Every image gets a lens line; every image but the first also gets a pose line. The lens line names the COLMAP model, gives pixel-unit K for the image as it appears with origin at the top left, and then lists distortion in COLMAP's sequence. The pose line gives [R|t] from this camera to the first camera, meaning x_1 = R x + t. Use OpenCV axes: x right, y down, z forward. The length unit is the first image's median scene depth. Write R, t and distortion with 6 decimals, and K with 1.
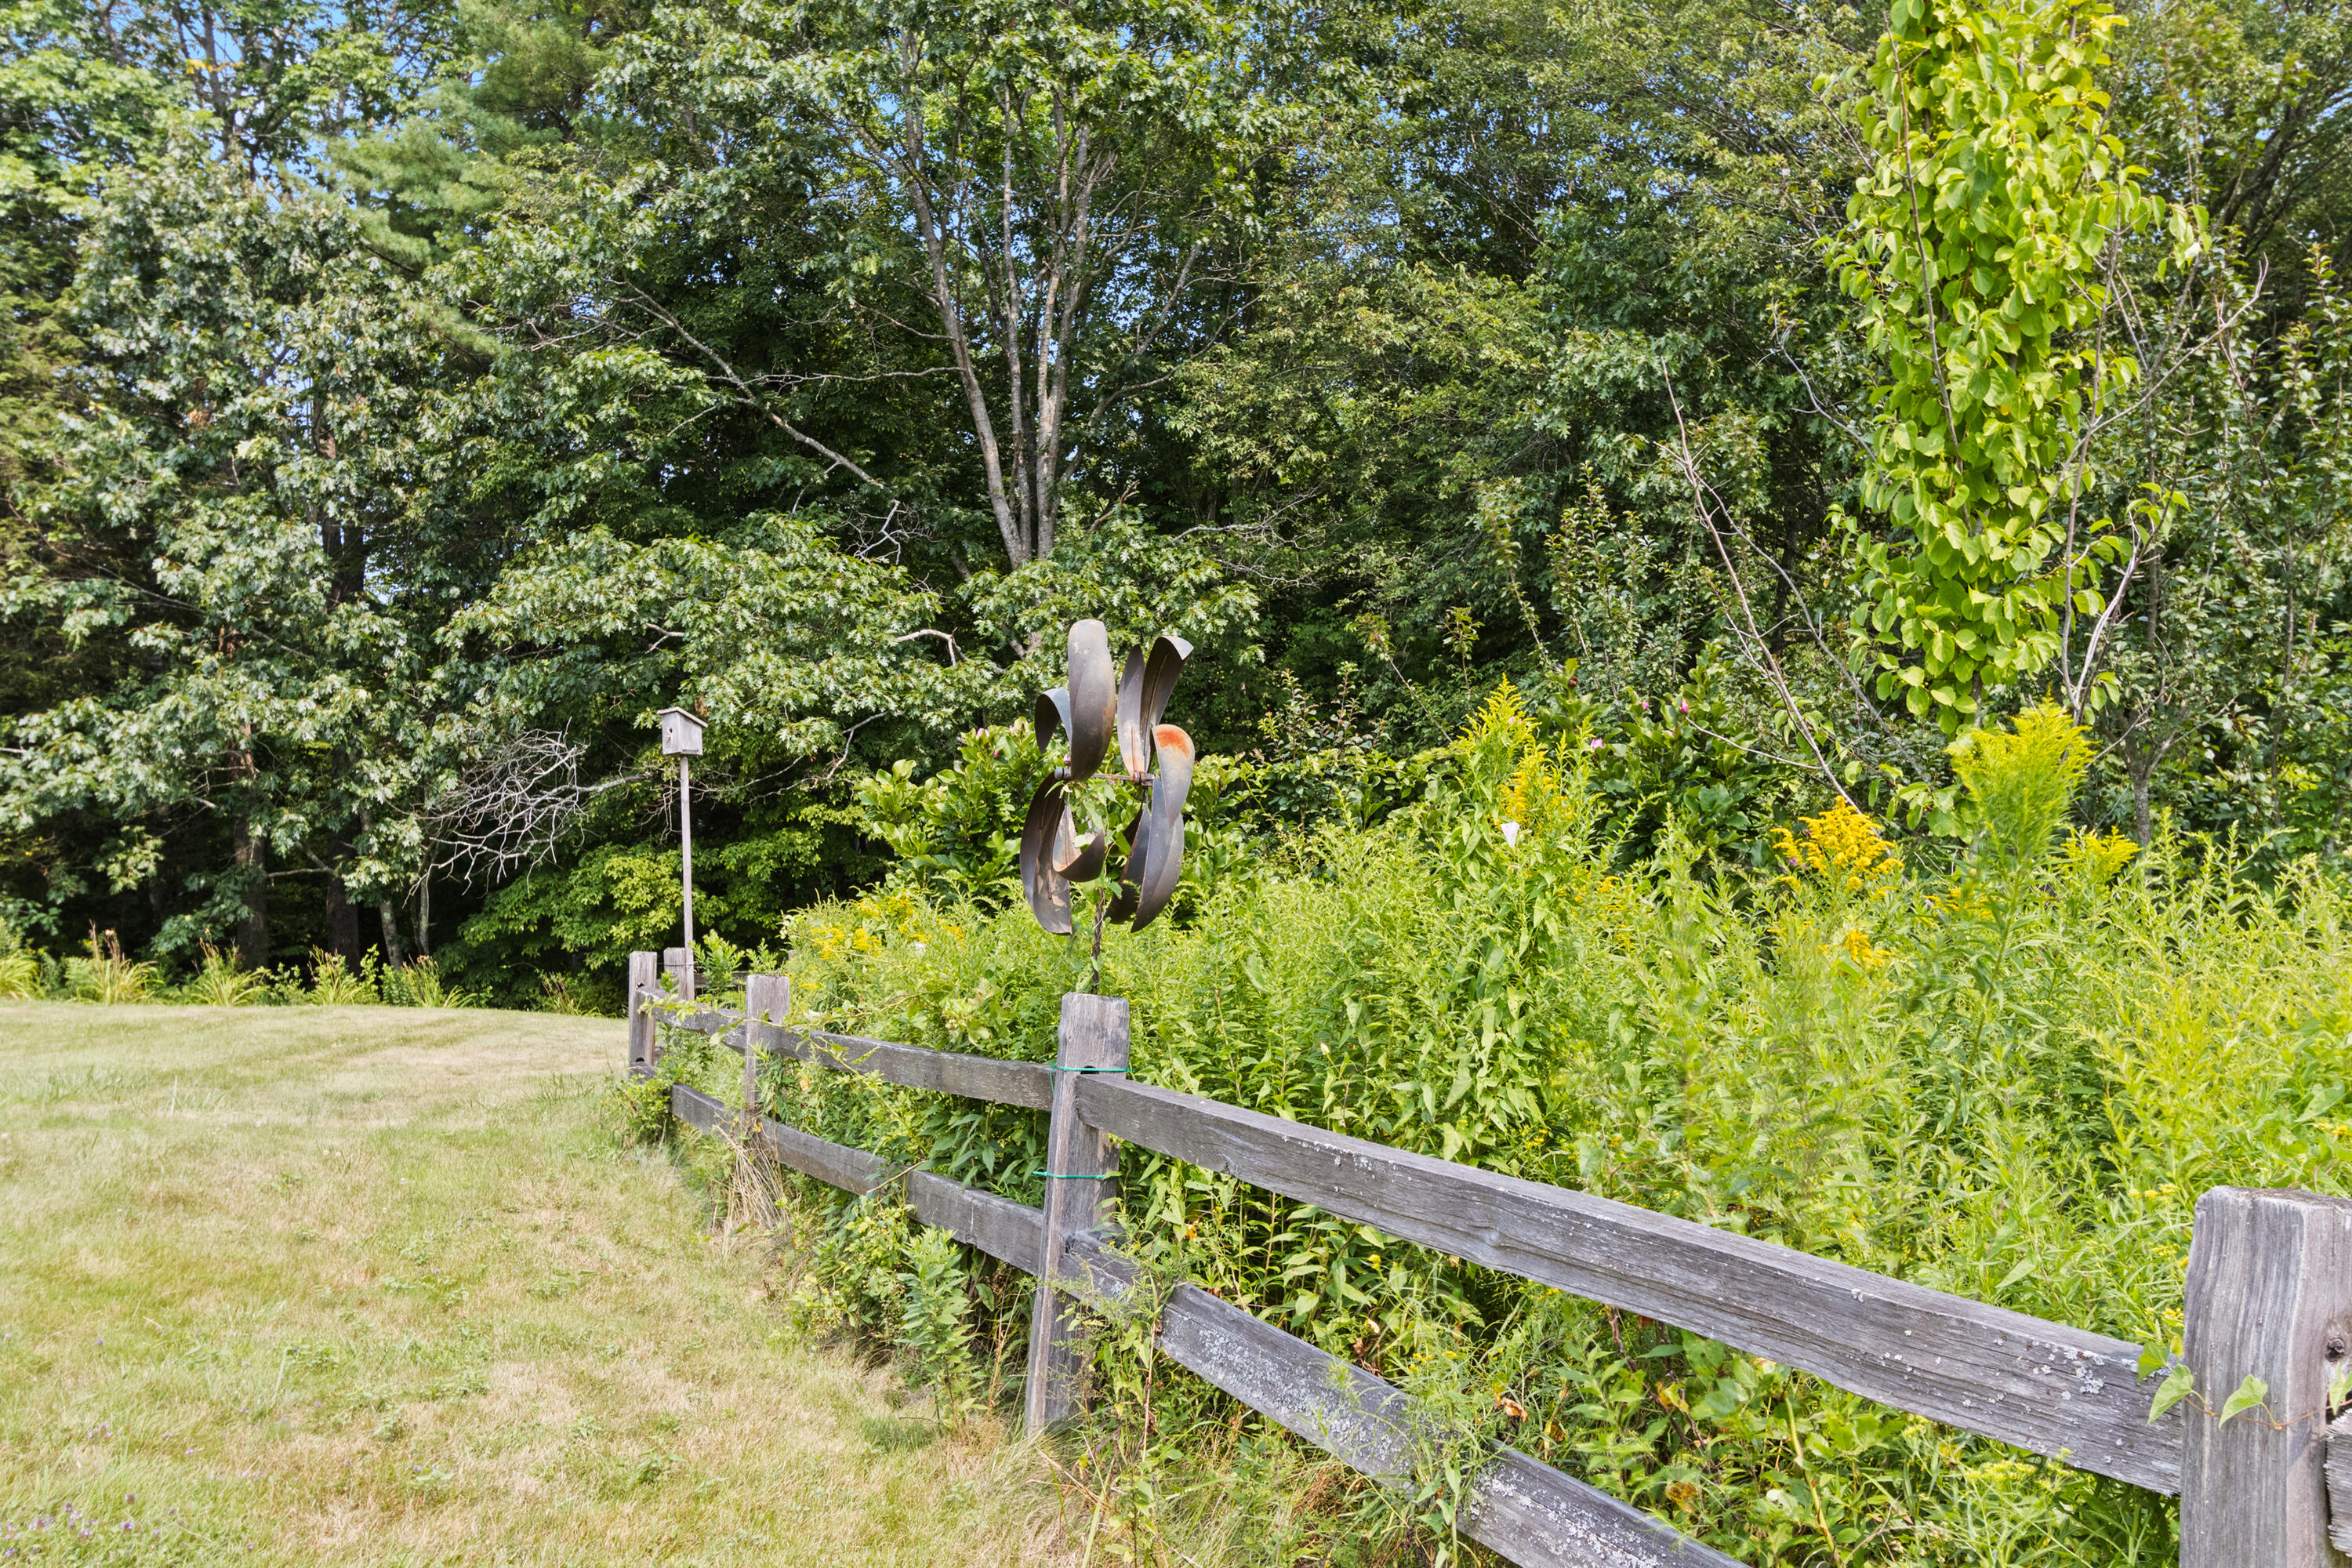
lens RADIAL K [[2013.3, 0, 1173.0], [0, 2013.3, 746.7], [0, 0, 1]] dist [-0.003050, 0.001675]
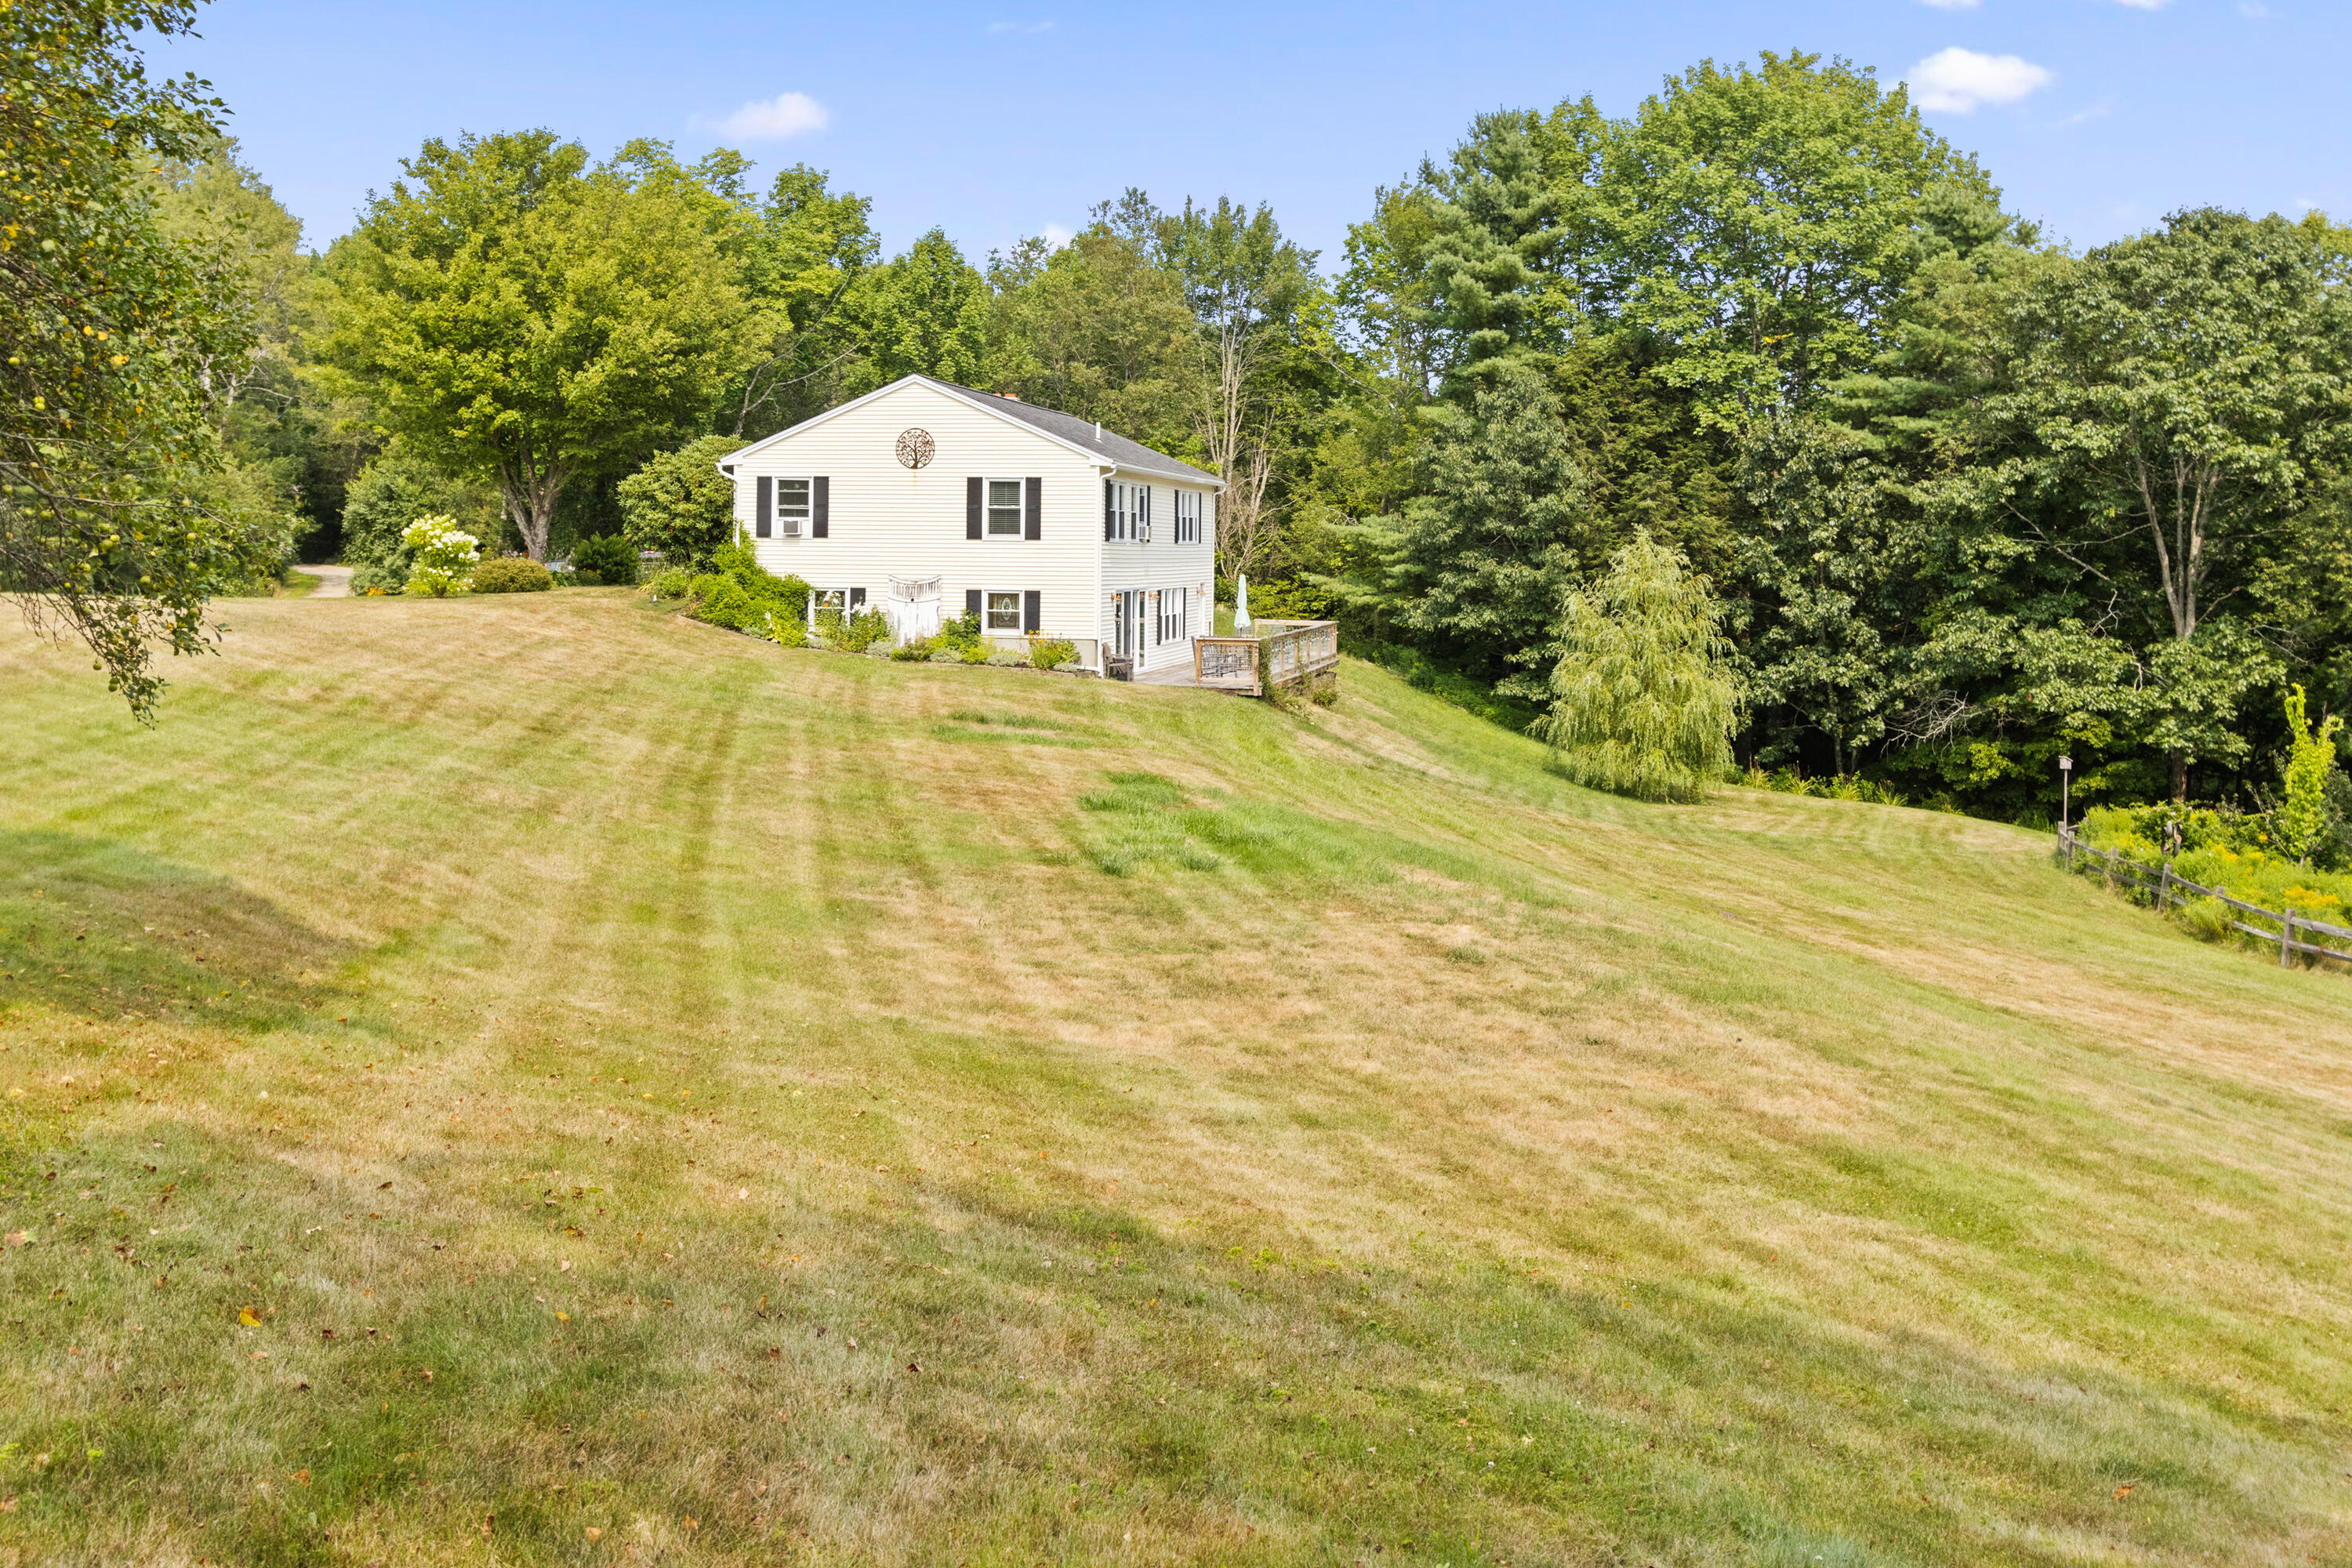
lens RADIAL K [[2378.4, 0, 1169.4], [0, 2378.4, 511.8], [0, 0, 1]] dist [0.007036, -0.000761]
pose [[0.883575, 0.051608, -0.465437, 0.152395], [-0.031247, 0.998191, 0.051362, -0.312206], [0.467246, -0.030838, 0.883590, -1.755992]]
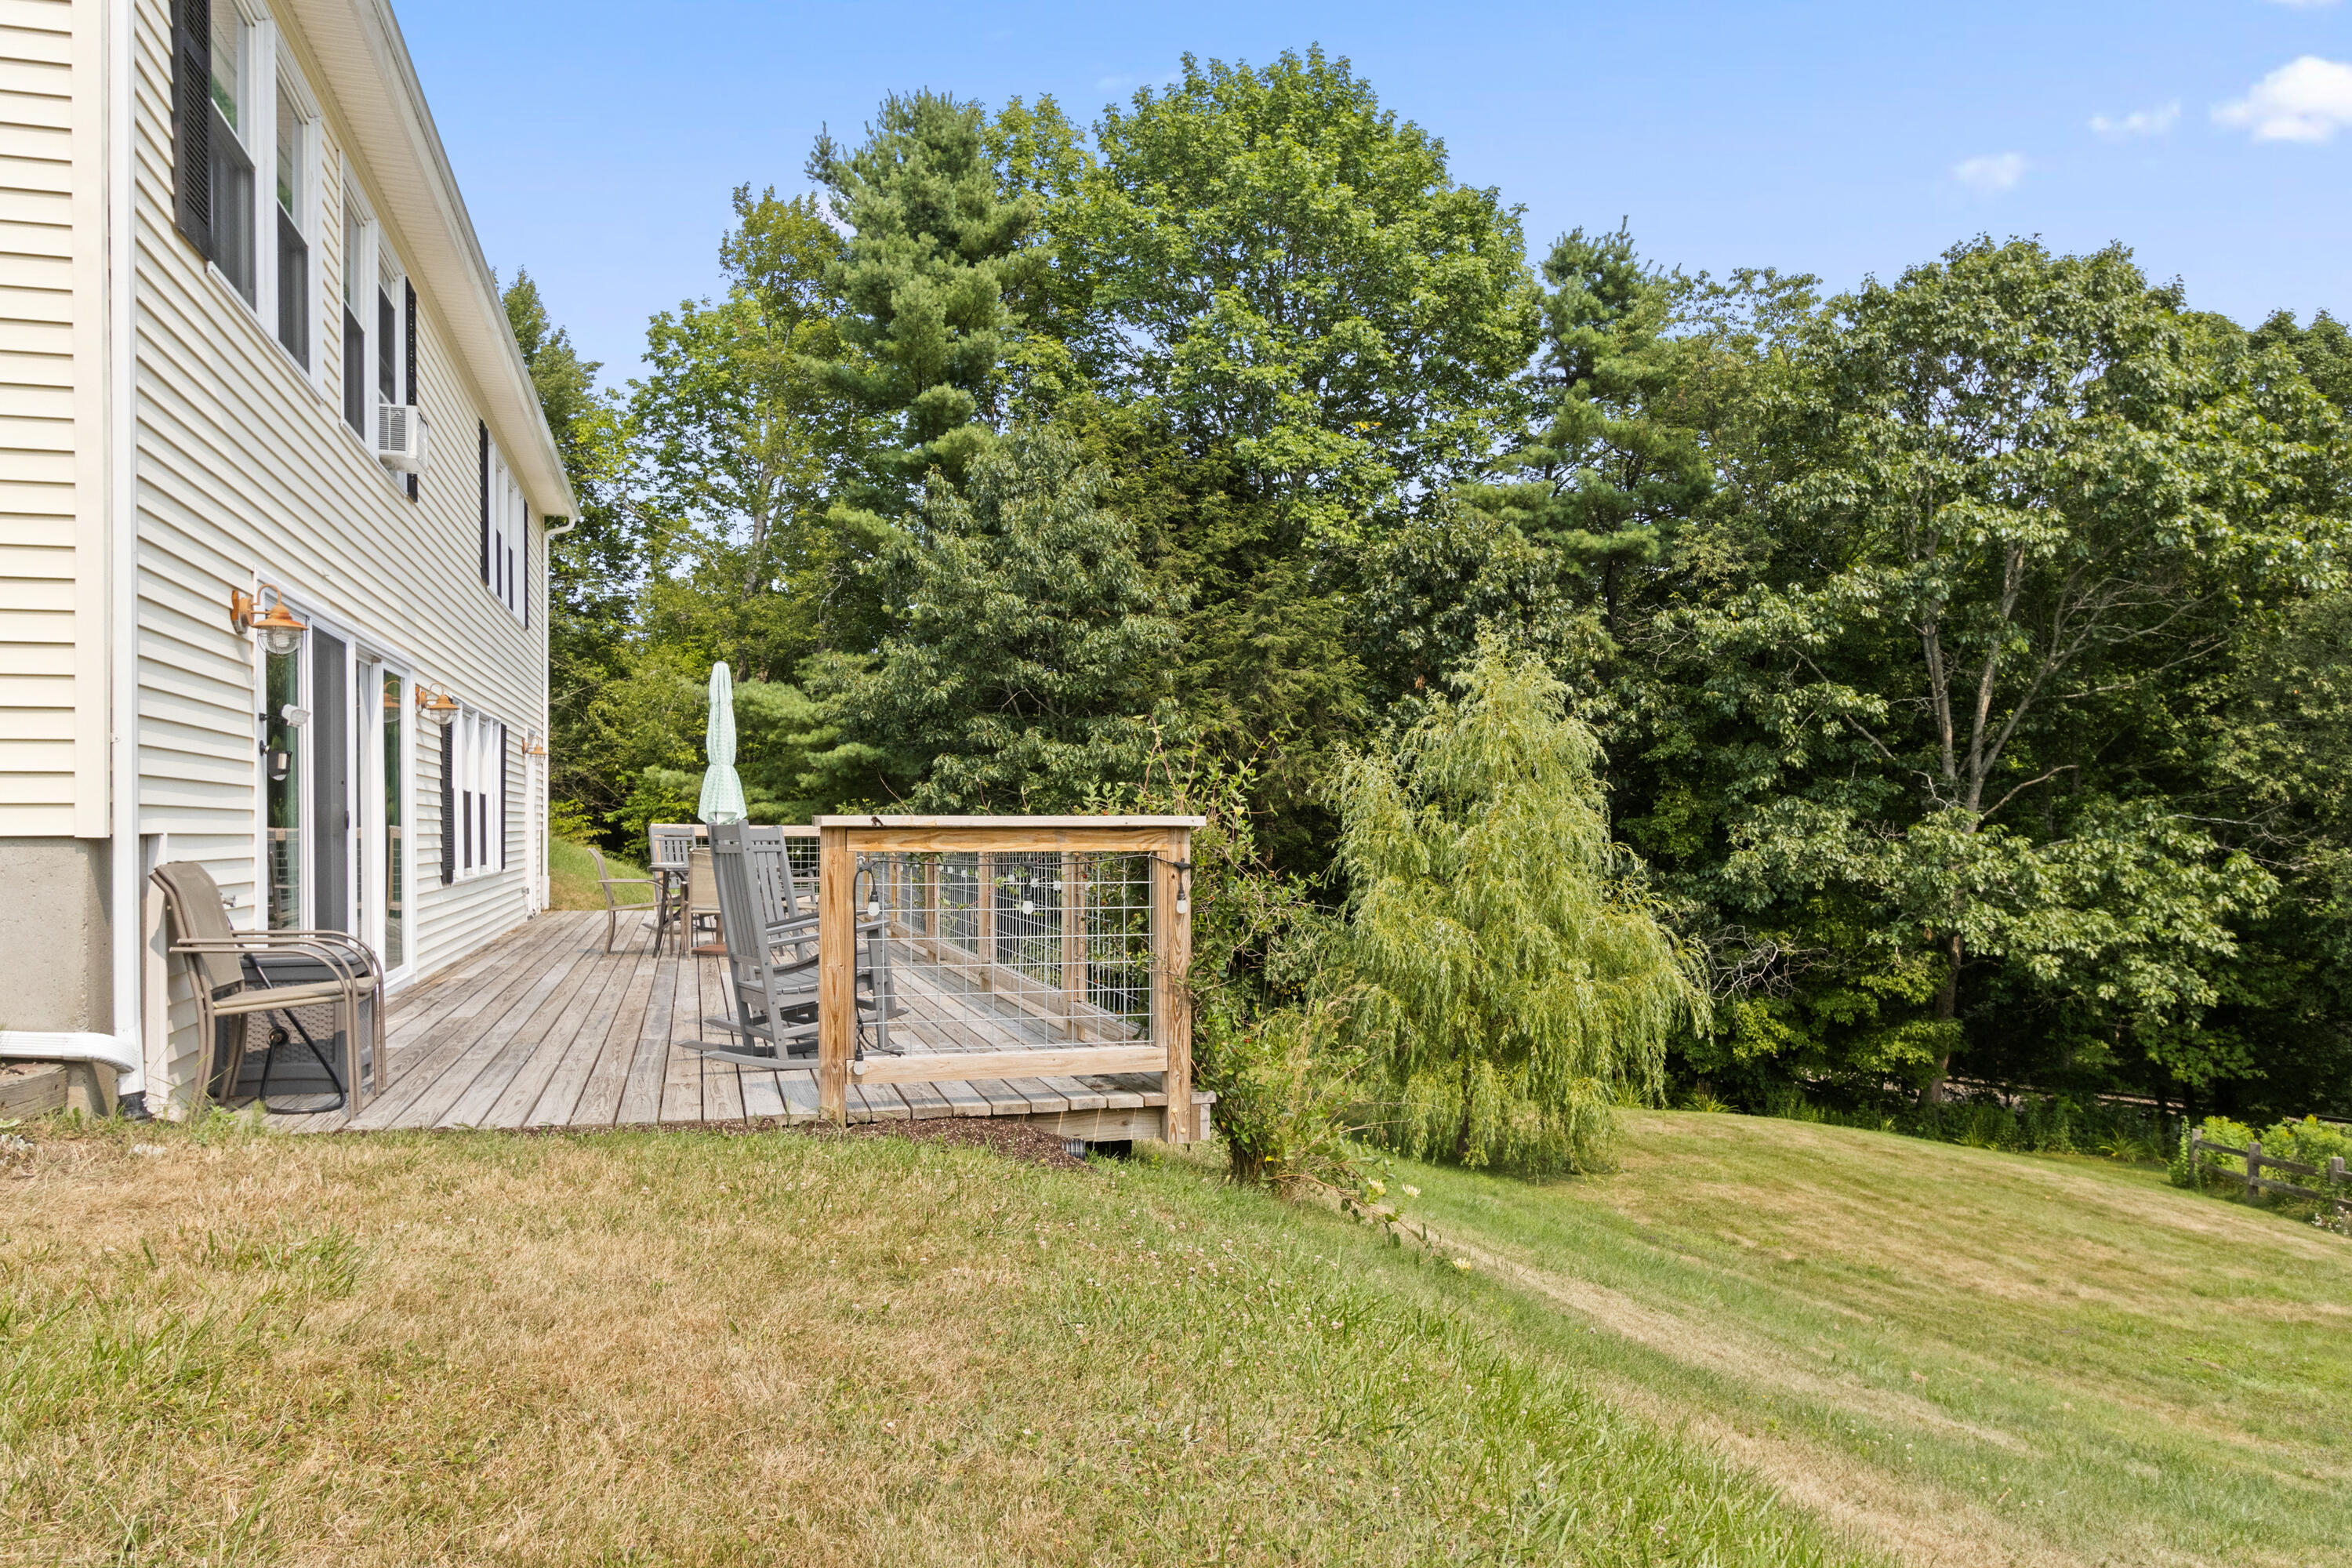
lens RADIAL K [[1641.0, 0, 1171.6], [0, 1641.0, 827.5], [0, 0, 1]] dist [0.002997, 0.000268]
pose [[0.998718, 0.047321, -0.017952, -0.689169], [-0.046396, 0.997729, 0.048831, -0.116899], [0.020222, -0.047936, 0.998646, -0.228961]]
